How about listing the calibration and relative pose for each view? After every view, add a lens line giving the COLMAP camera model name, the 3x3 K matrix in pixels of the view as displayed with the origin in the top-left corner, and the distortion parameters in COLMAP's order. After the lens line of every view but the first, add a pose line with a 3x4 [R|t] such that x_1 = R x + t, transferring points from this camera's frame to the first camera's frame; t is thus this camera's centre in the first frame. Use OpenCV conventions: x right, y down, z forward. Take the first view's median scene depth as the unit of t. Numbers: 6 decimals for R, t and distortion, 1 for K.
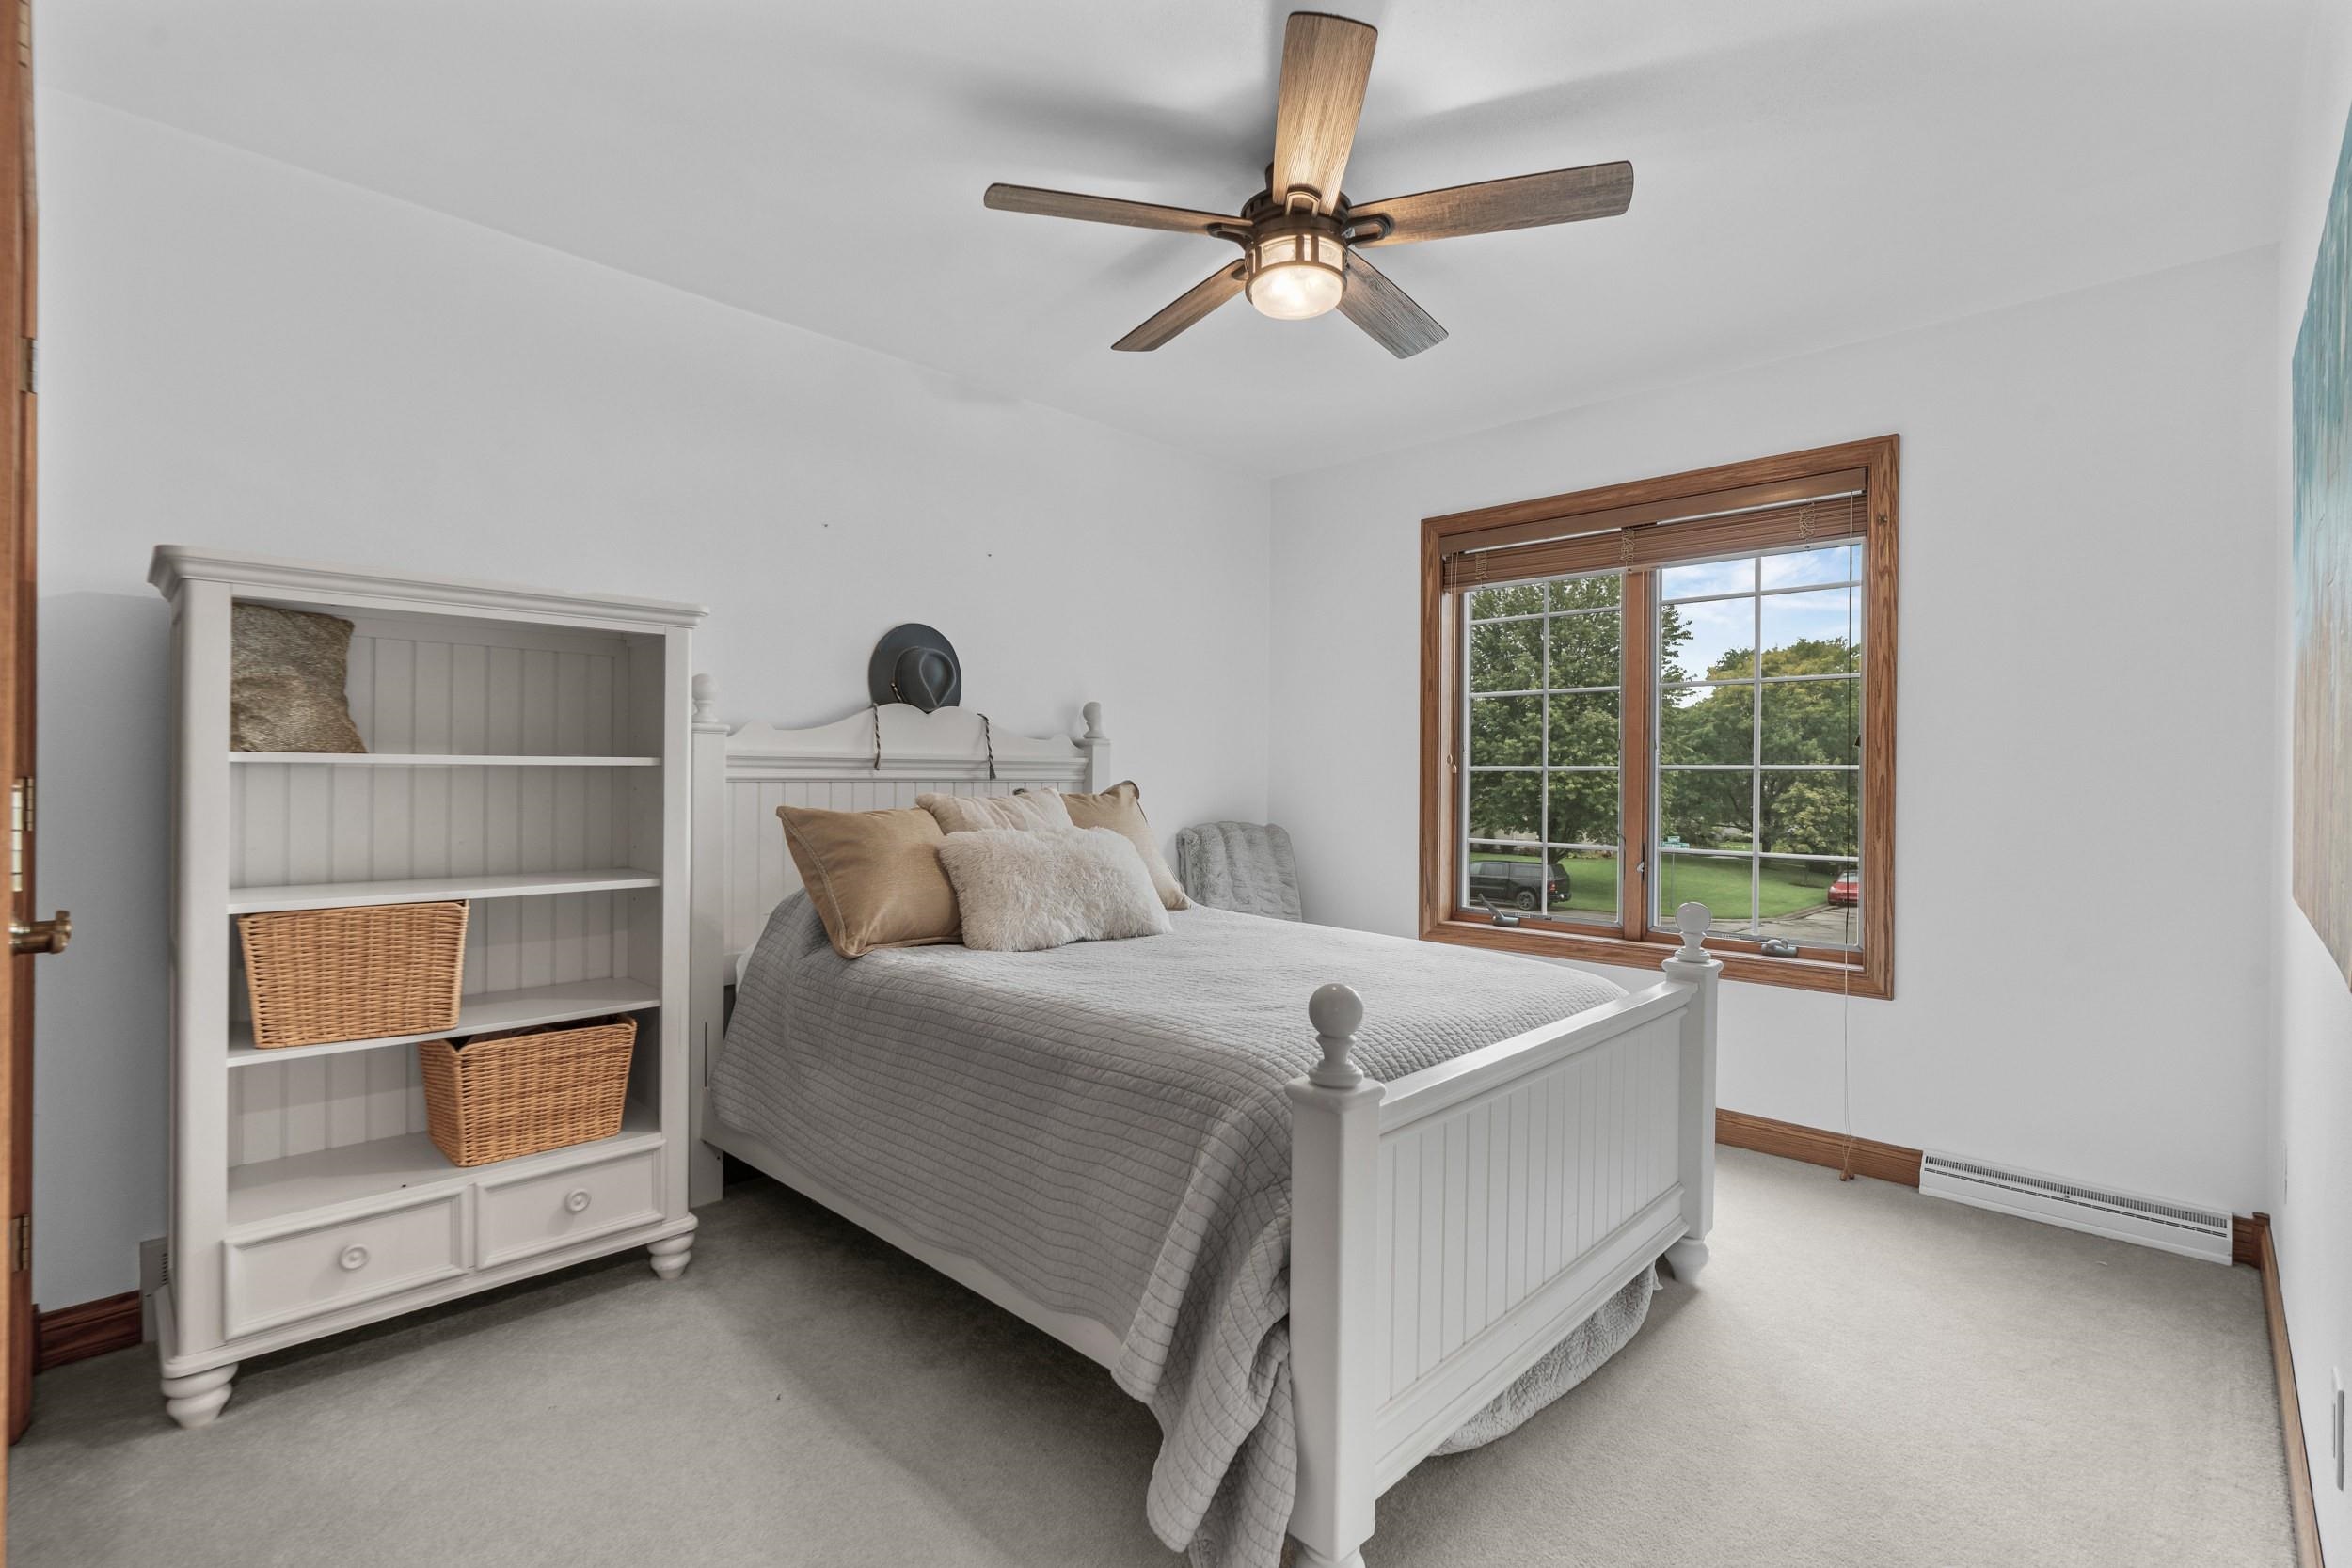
lens RADIAL K [[1066.9, 0, 1159.0], [0, 1066.9, 779.0], [0, 0, 1]] dist [-0.006295, 0.001401]
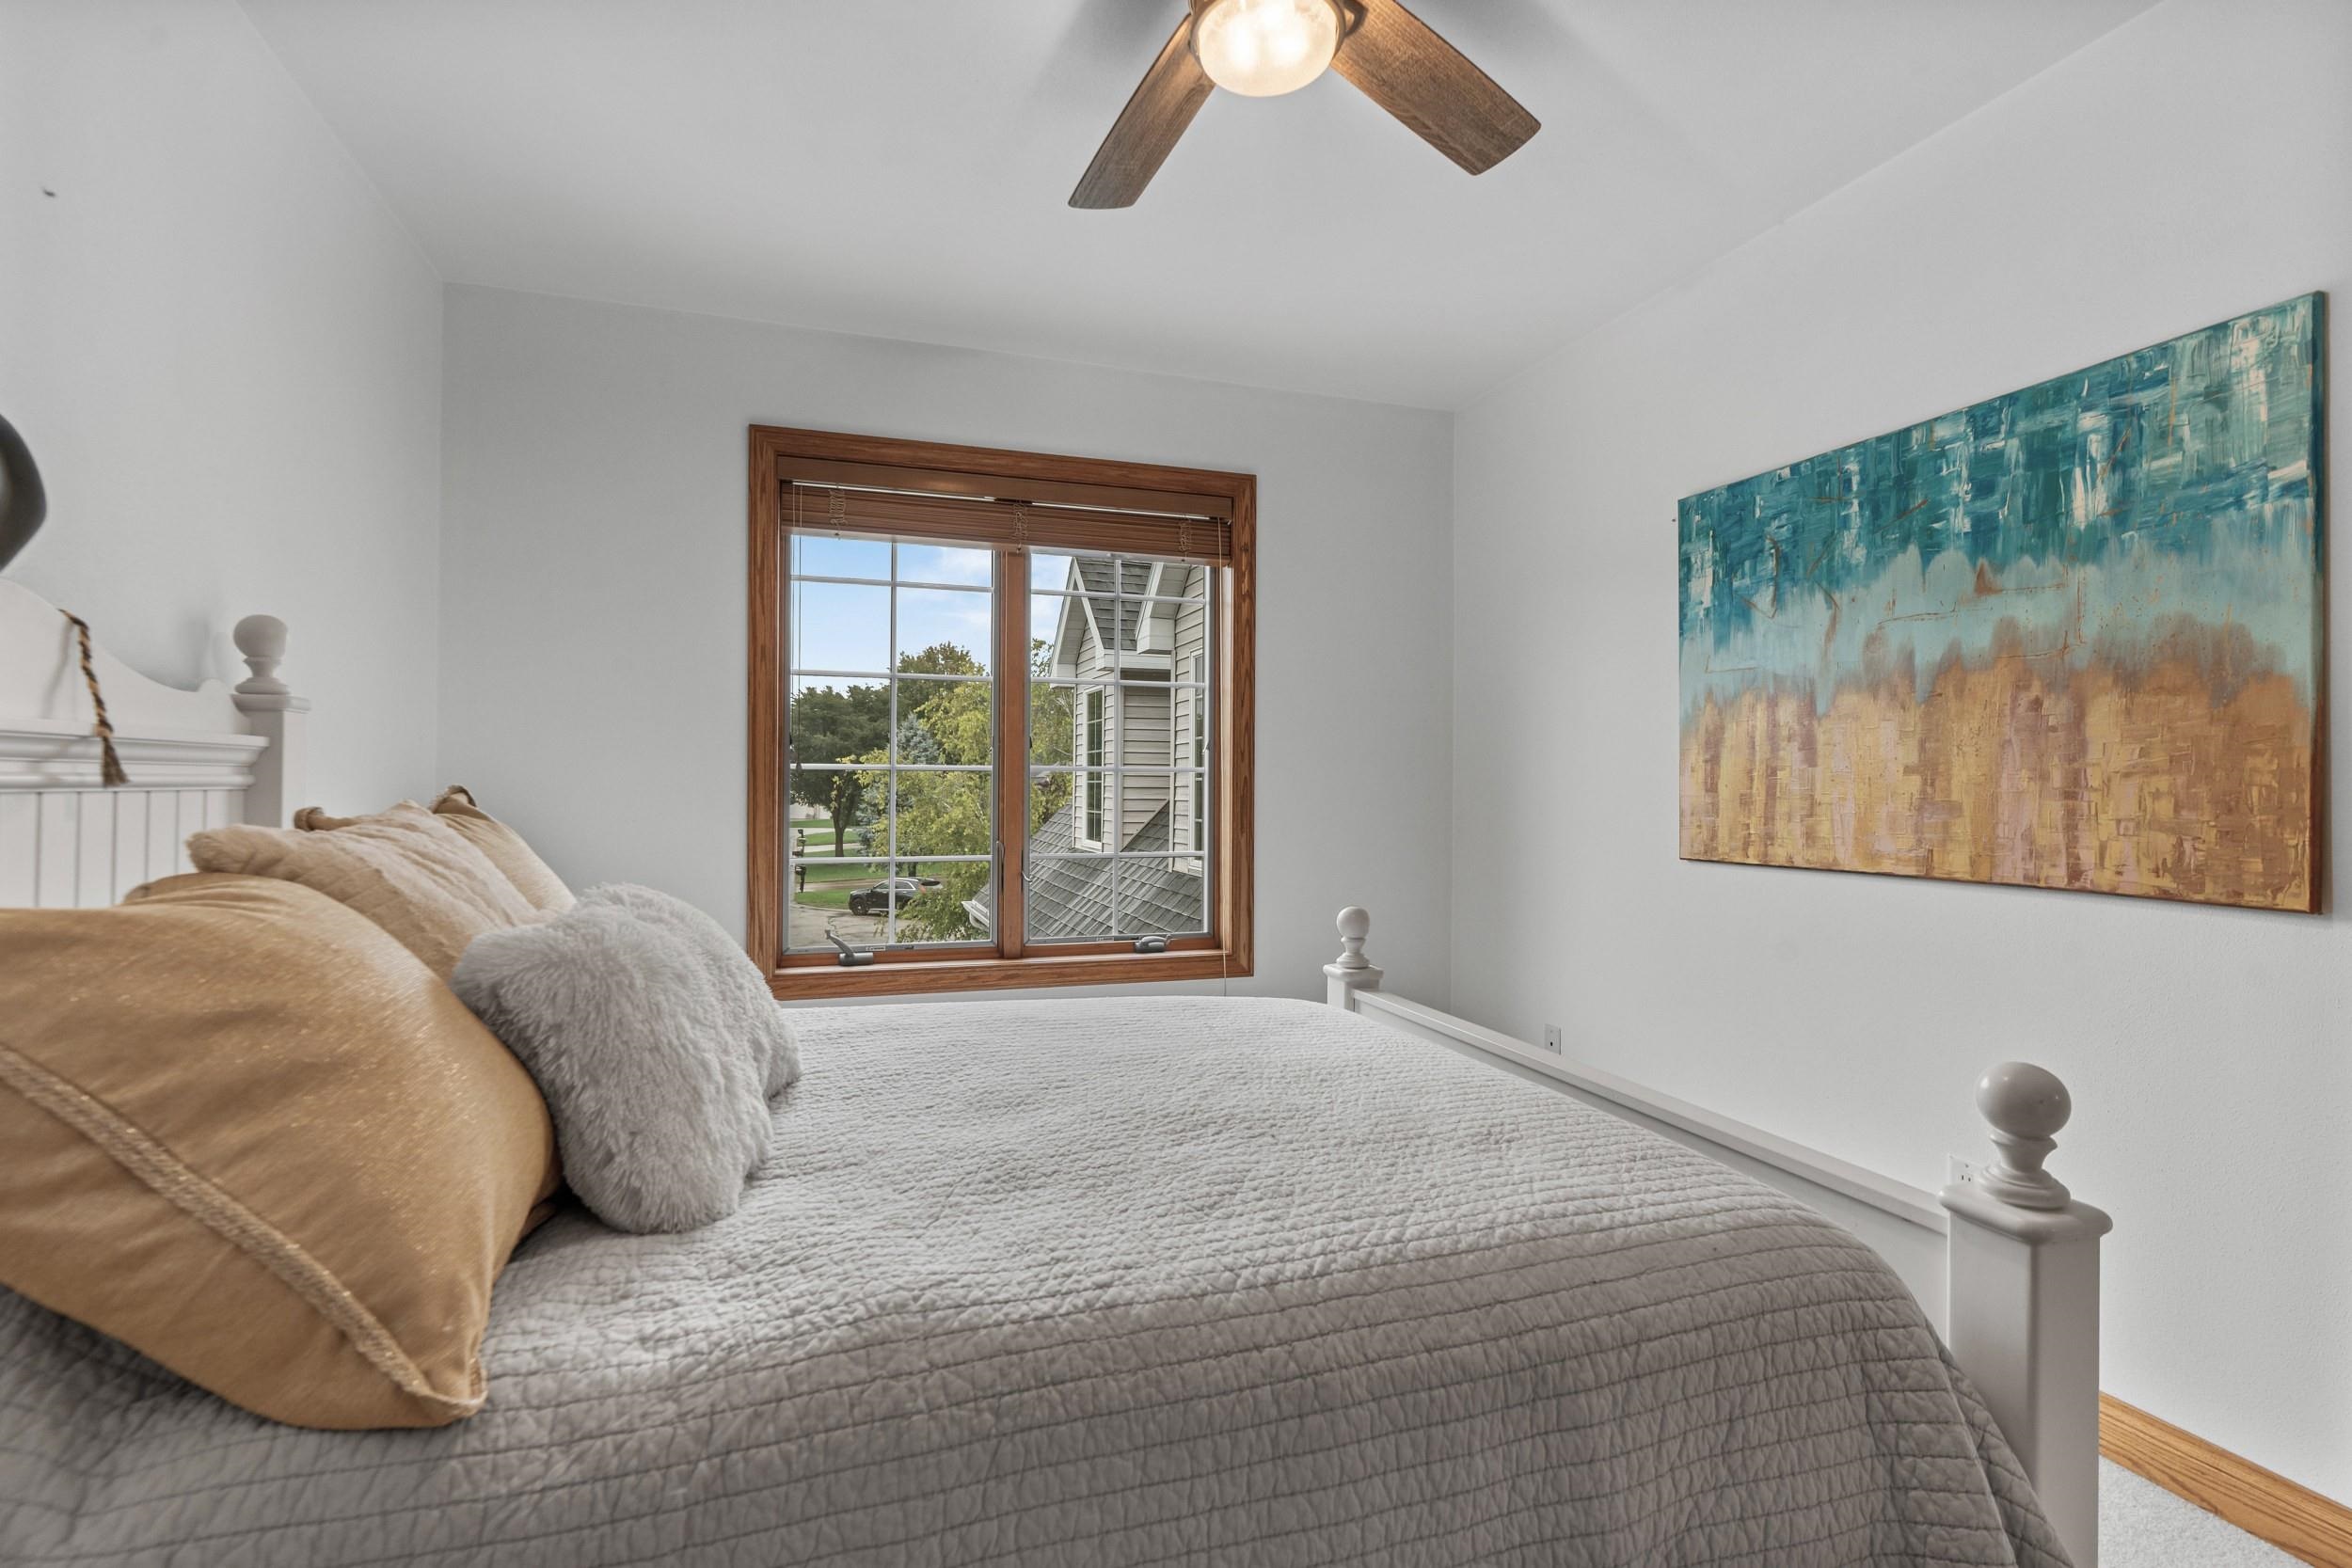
lens RADIAL K [[1066.9, 0, 1159.0], [0, 1066.9, 779.0], [0, 0, 1]] dist [-0.006295, 0.001401]
pose [[0.478940, -0.001283, 0.877847, -0.311962], [-0.000985, 0.999998, 0.001999, -0.002799], [-0.877847, -0.001822, 0.478937, 0.486294]]
